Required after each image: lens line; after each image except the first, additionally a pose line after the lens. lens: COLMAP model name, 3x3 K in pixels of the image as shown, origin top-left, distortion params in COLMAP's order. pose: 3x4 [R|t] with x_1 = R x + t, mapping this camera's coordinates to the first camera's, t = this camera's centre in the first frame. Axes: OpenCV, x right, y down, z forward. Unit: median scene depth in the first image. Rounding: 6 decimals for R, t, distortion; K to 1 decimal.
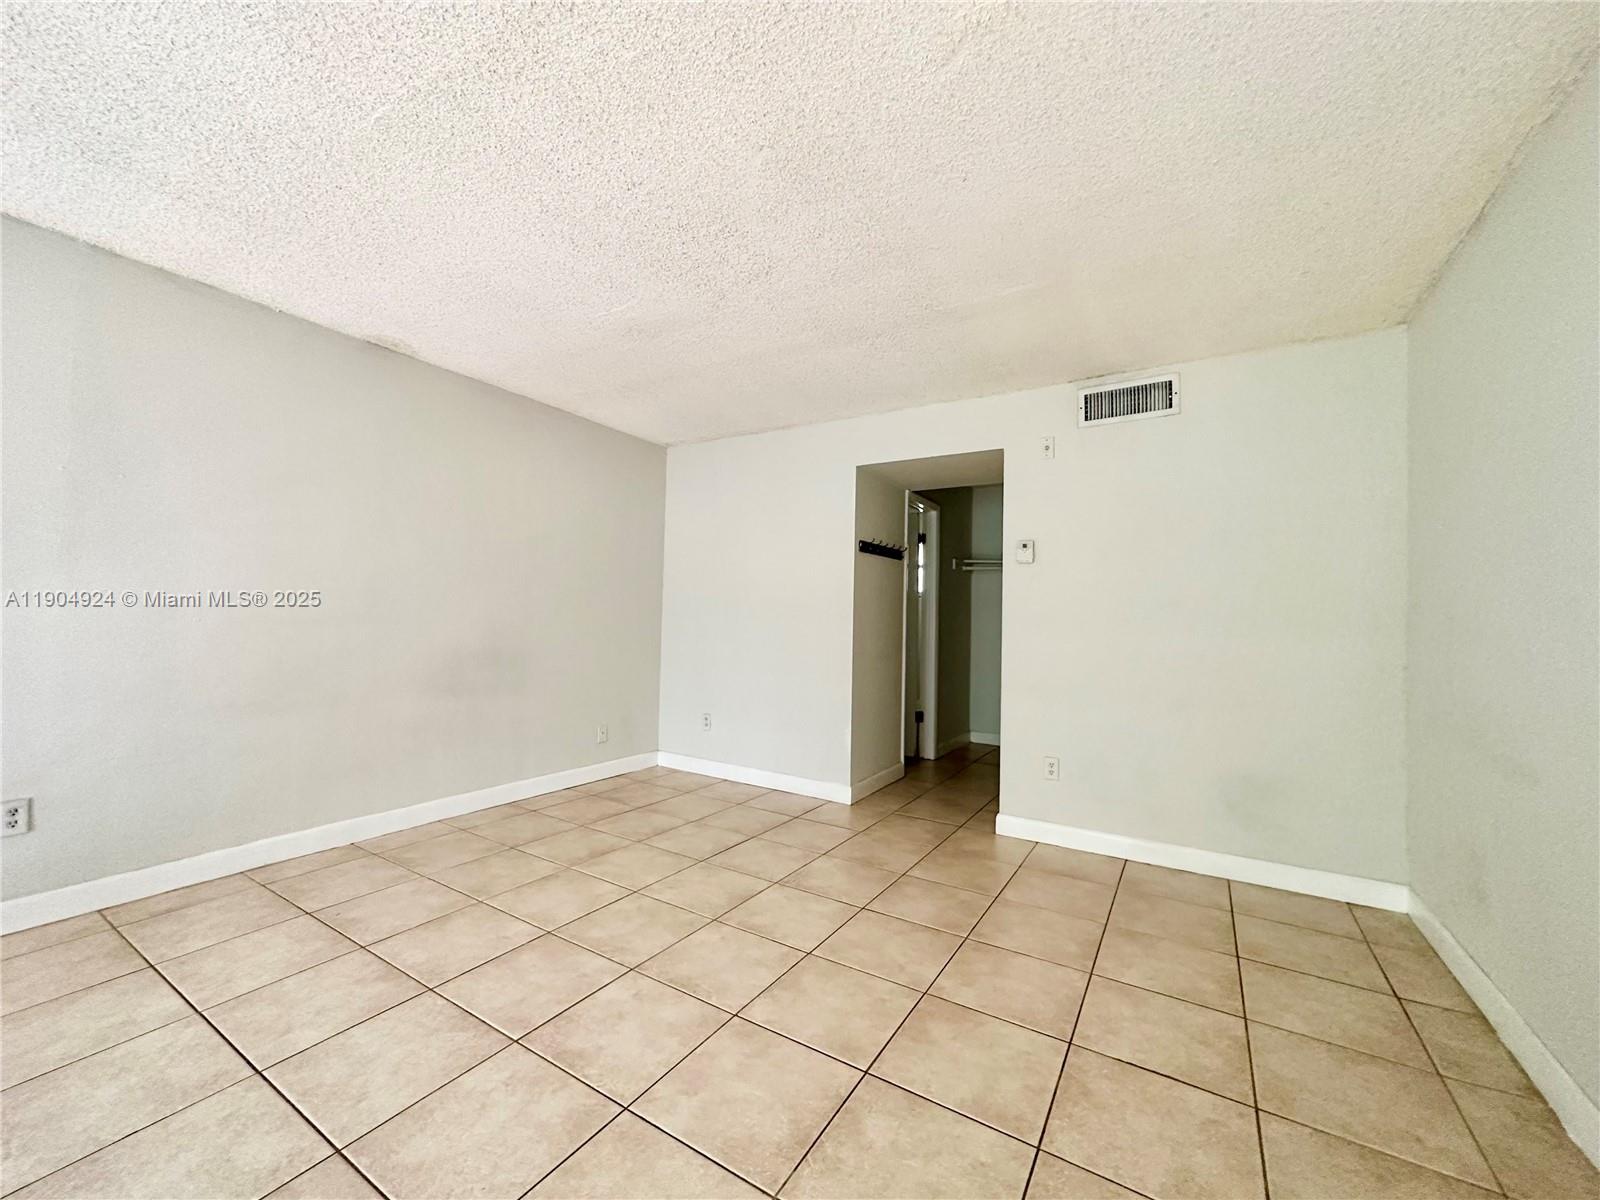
lens RADIAL K [[638.6, 0, 799.1], [0, 638.6, 600.0], [0, 0, 1]] dist [-0.007319, 0.000016]
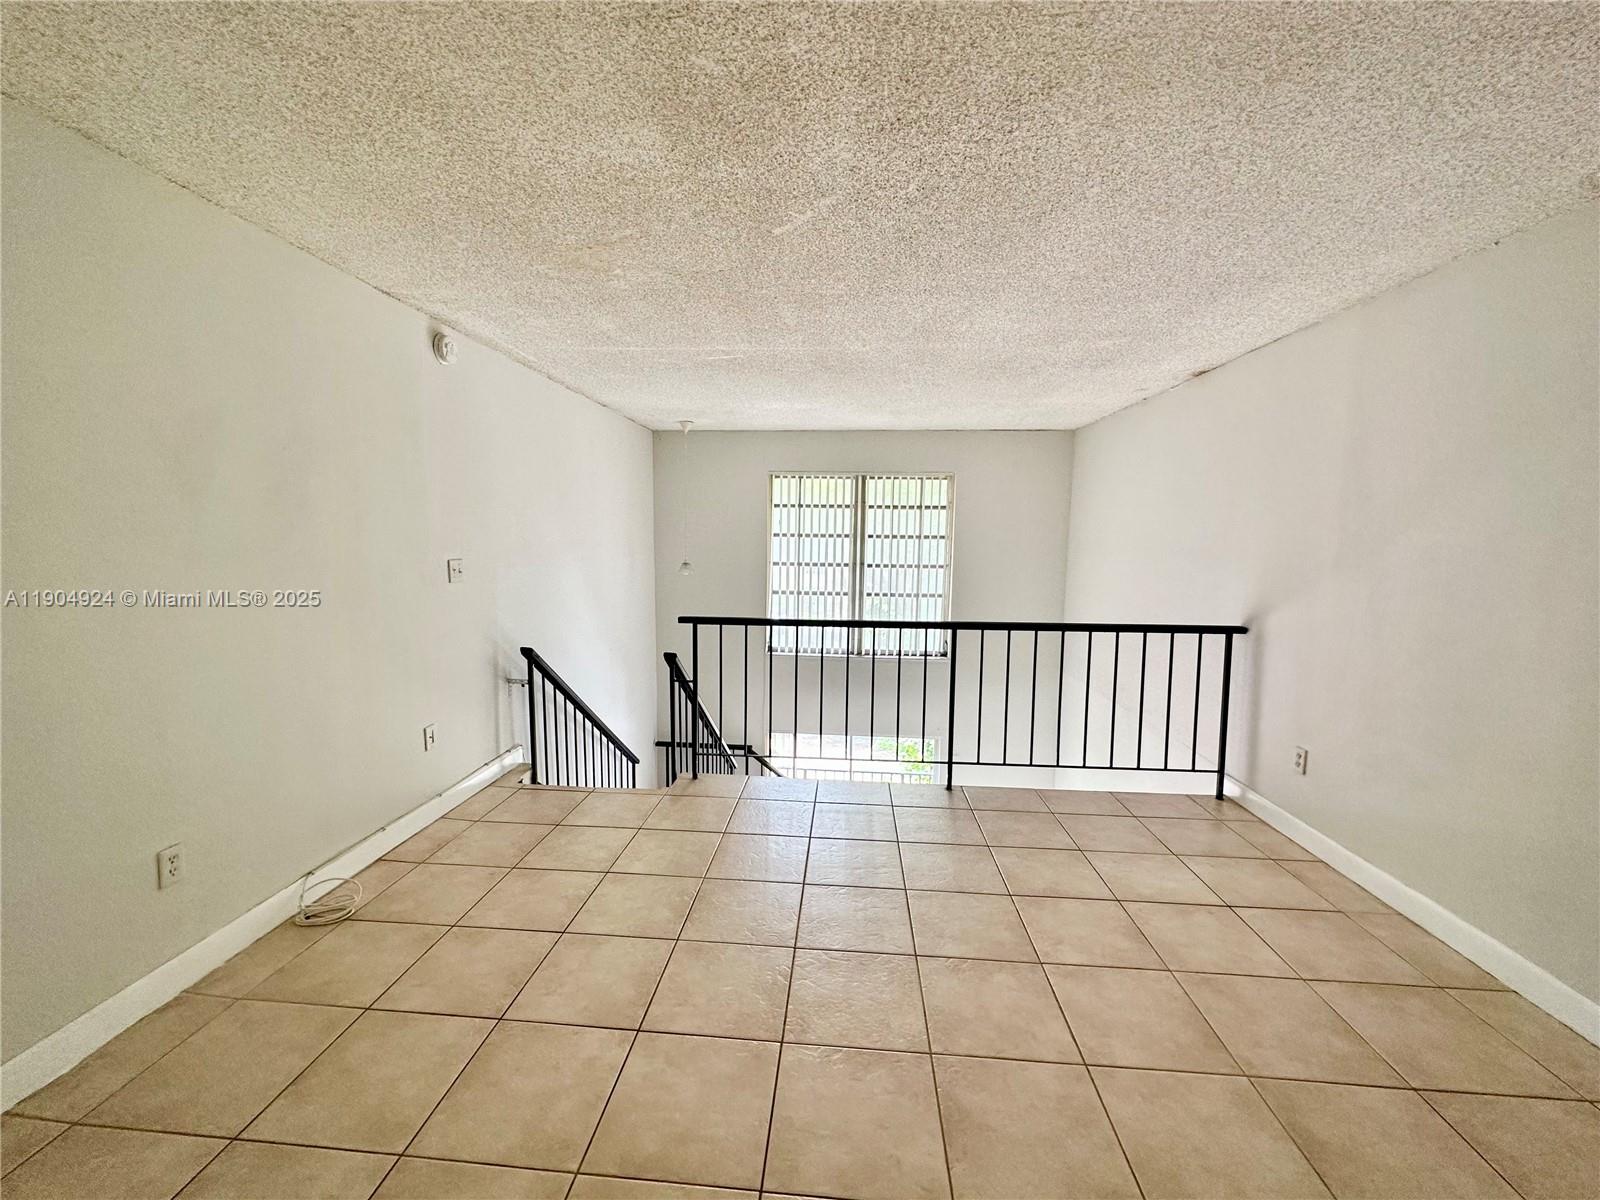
lens RADIAL K [[638.6, 0, 799.0], [0, 638.6, 596.4], [0, 0, 1]] dist [-0.007319, 0.000016]
pose [[-0.889976, 0.007385, -0.455948, 0.365295], [-0.023299, 0.997826, 0.061641, -0.074219], [0.455413, 0.065482, -0.887869, 1.690665]]
